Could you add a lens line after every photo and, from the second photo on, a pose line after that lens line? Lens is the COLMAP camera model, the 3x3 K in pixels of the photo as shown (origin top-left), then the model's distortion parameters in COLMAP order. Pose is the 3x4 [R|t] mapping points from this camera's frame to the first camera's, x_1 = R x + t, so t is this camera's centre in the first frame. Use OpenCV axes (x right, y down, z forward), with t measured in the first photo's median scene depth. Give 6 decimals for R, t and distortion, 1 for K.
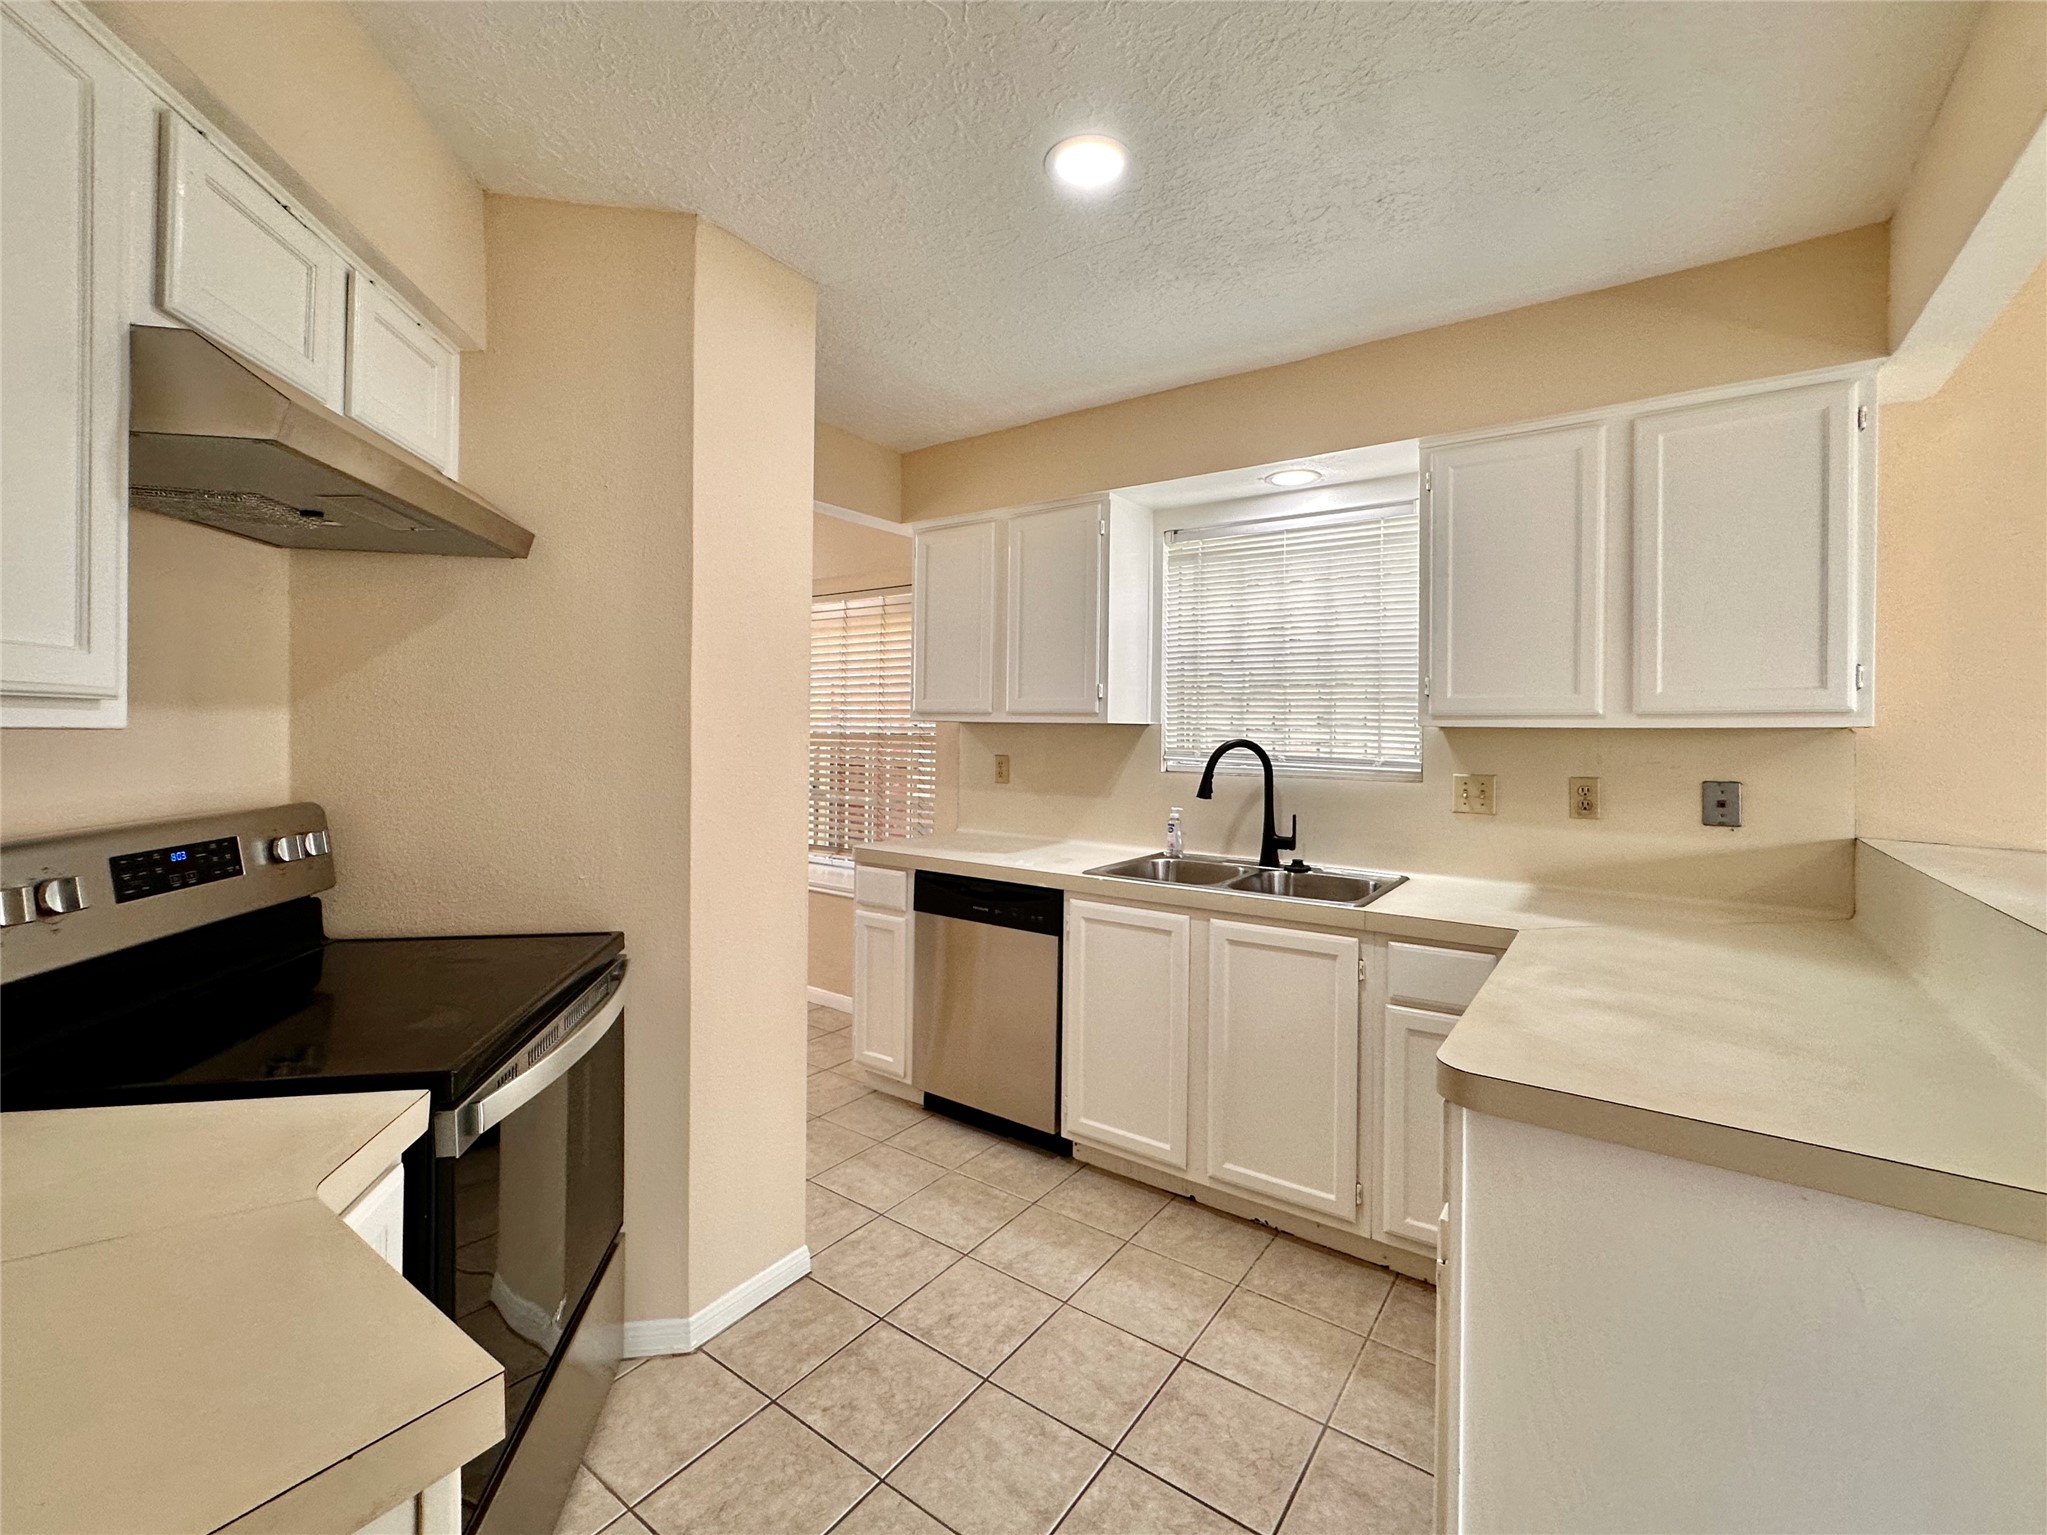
lens RADIAL K [[847.7, 0, 1027.4], [0, 847.7, 737.2], [0, 0, 1]] dist [-0.027366, -0.000159]
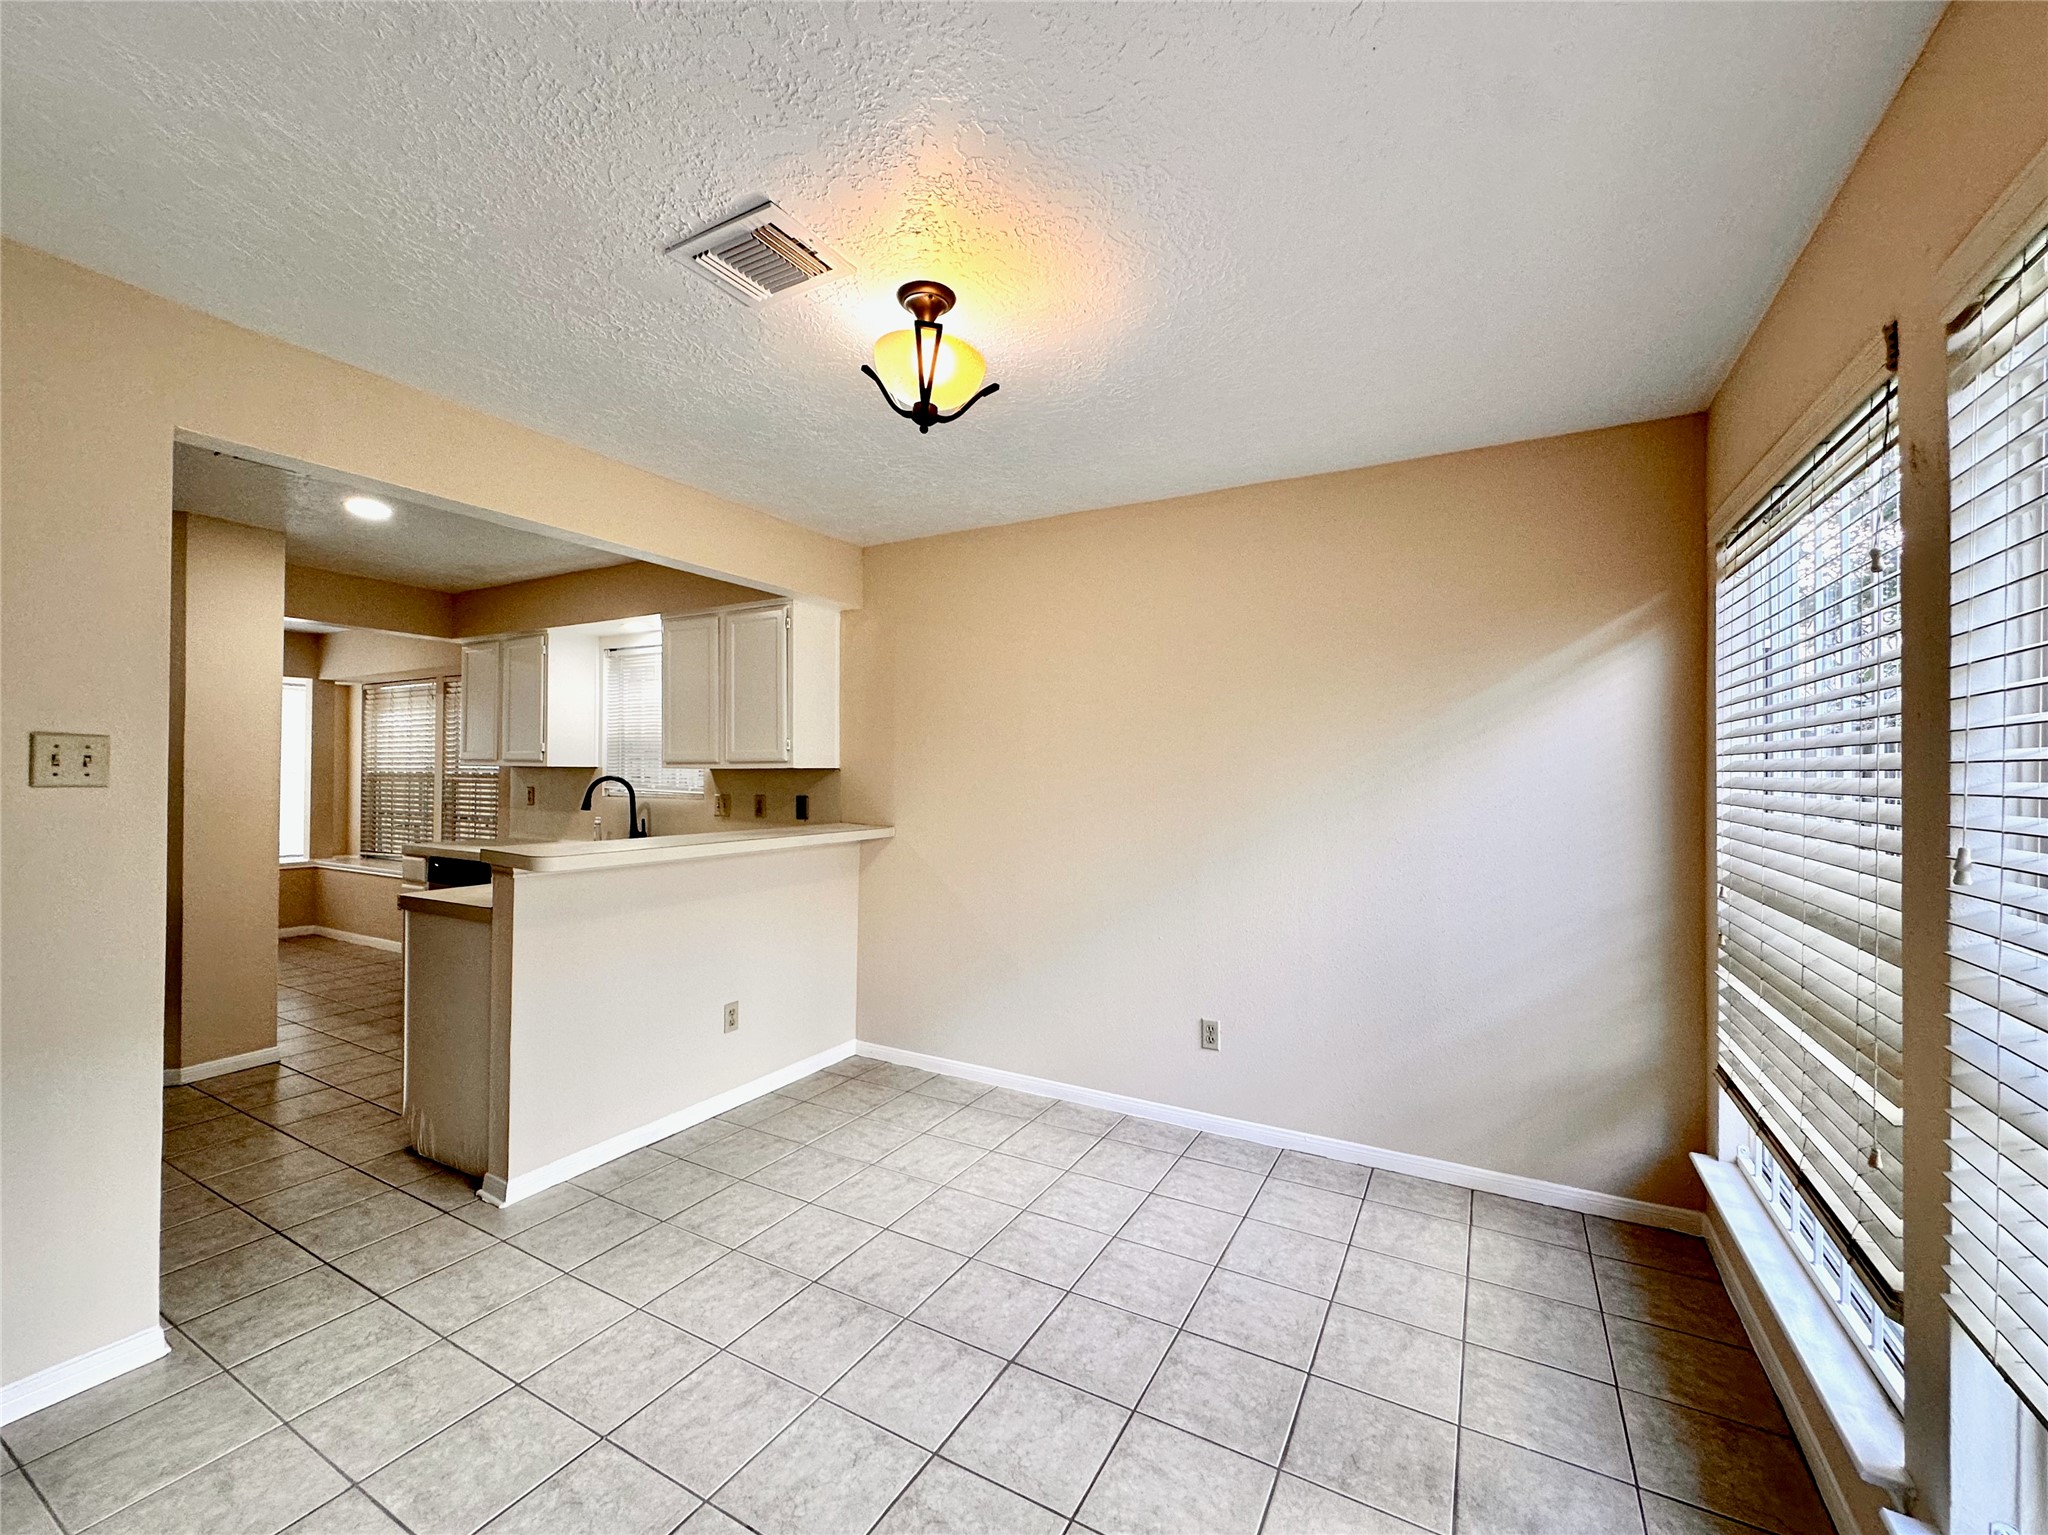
lens RADIAL K [[818.7, 0, 1021.4], [0, 818.7, 766.1], [0, 0, 1]] dist [-0.004529, 0.002905]
pose [[0.992205, 0.001244, 0.124609, 0.916563], [0.001174, 0.999813, -0.019327, 0.017138], [-0.124610, 0.019322, 0.992018, -0.800006]]
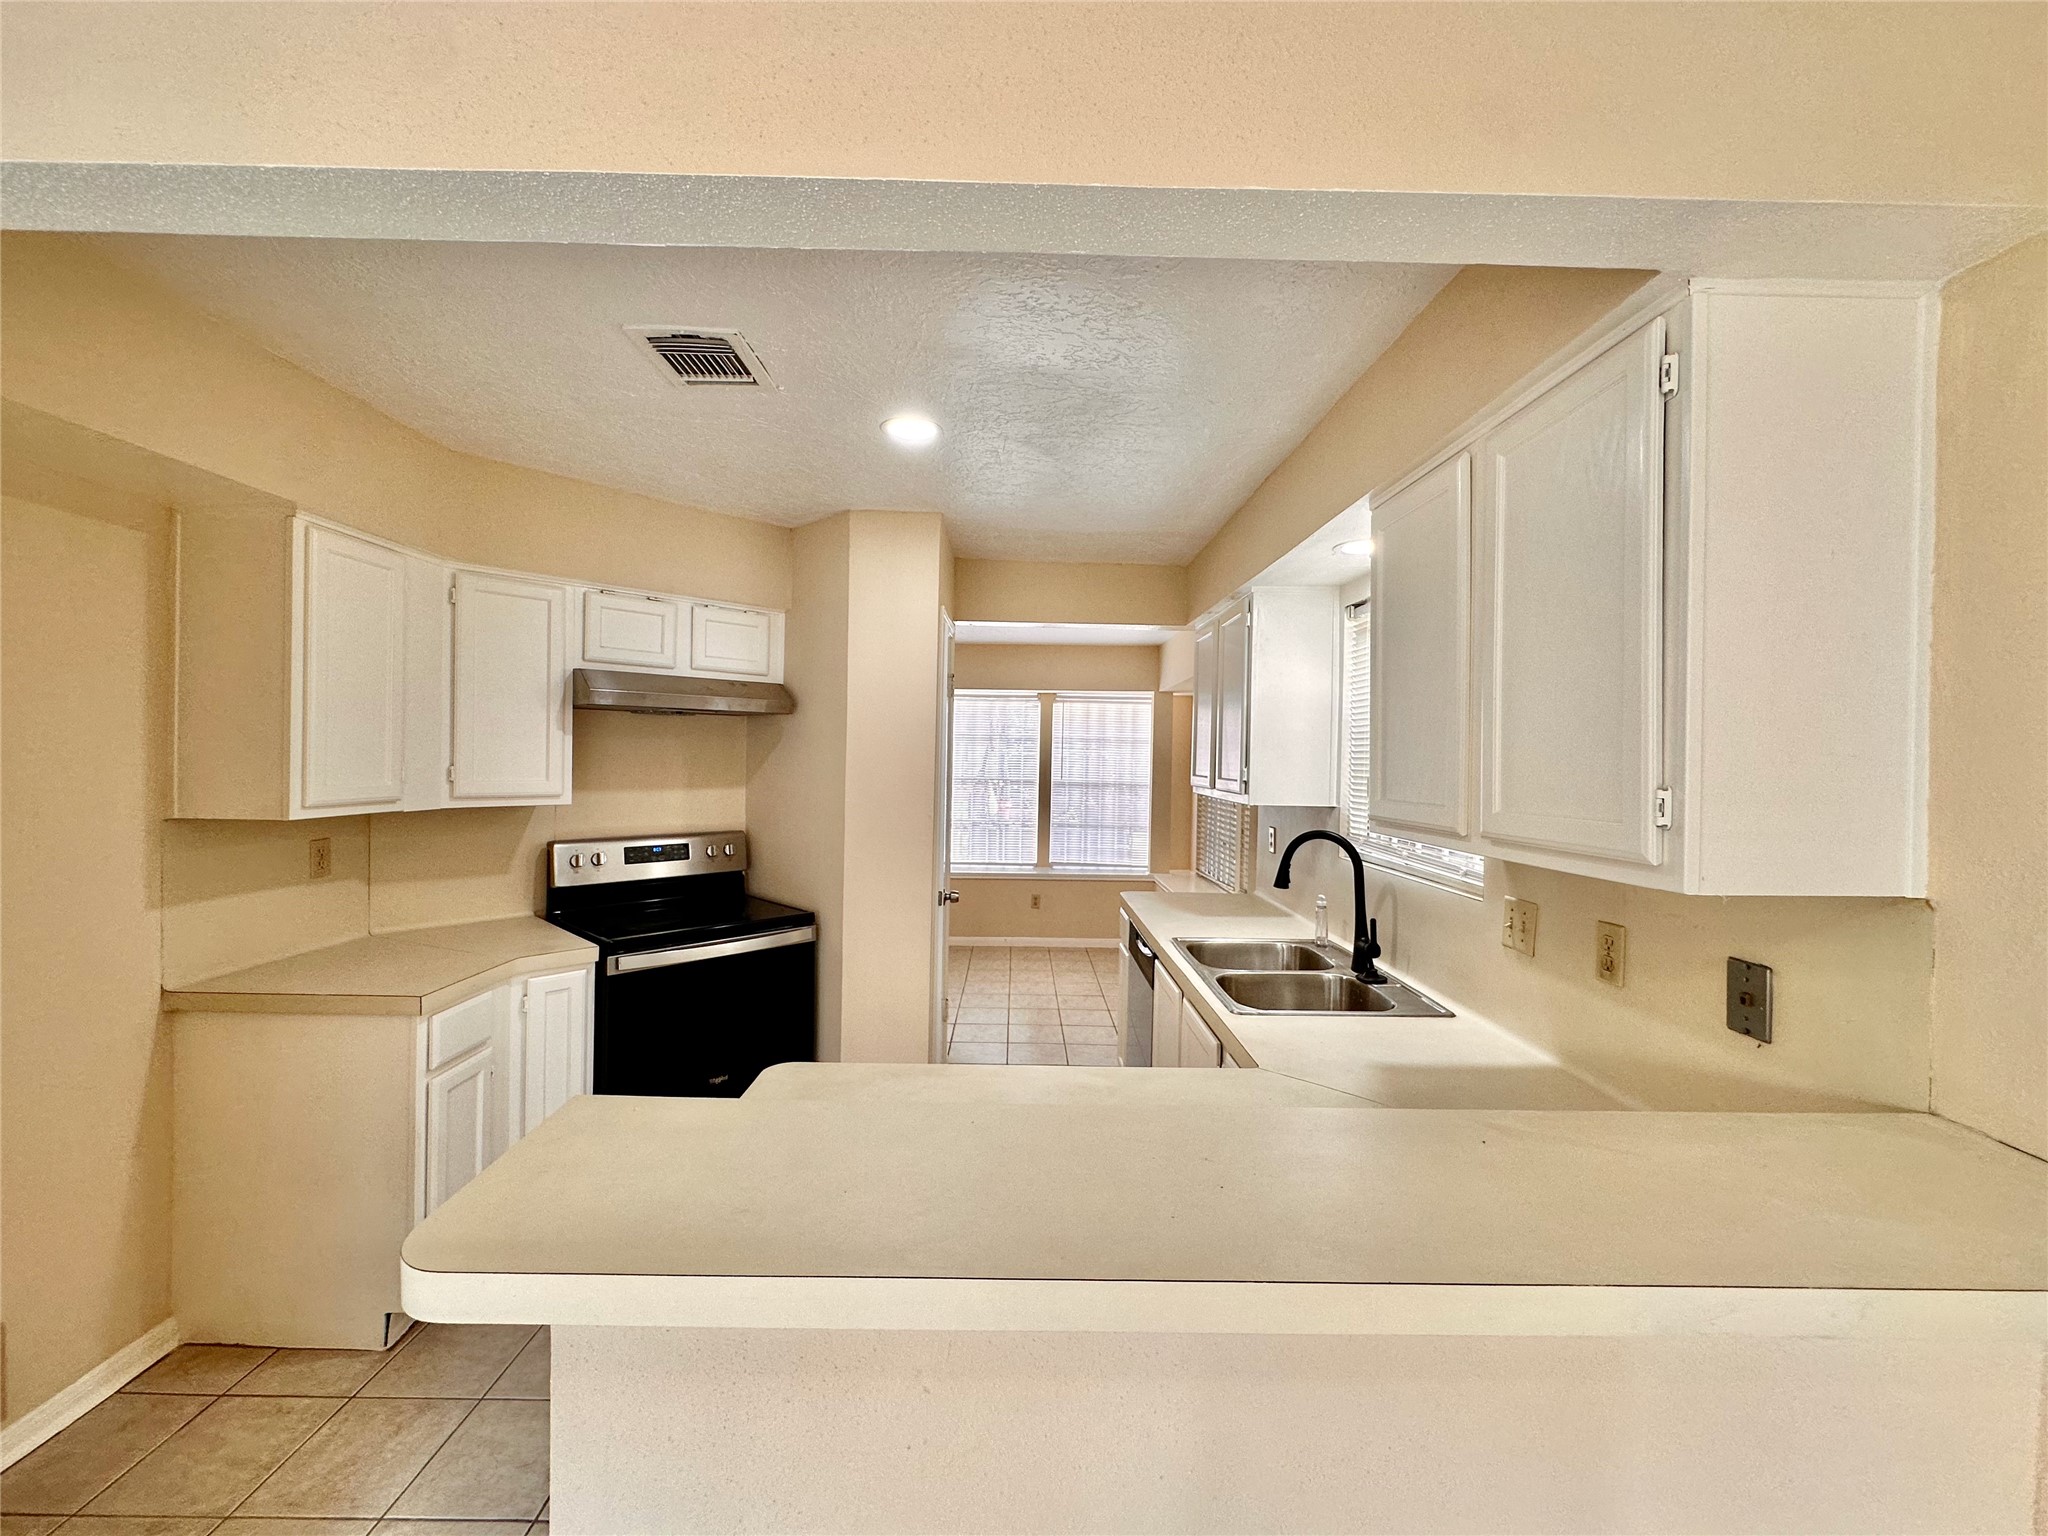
lens RADIAL K [[818.7, 0, 1021.4], [0, 818.7, 766.6], [0, 0, 1]] dist [-0.004529, 0.002905]
pose [[0.601282, 0.009624, -0.798979, 0.819760], [-0.020462, 0.999785, -0.003356, -0.061935], [0.798774, 0.018367, 0.601350, 0.184178]]
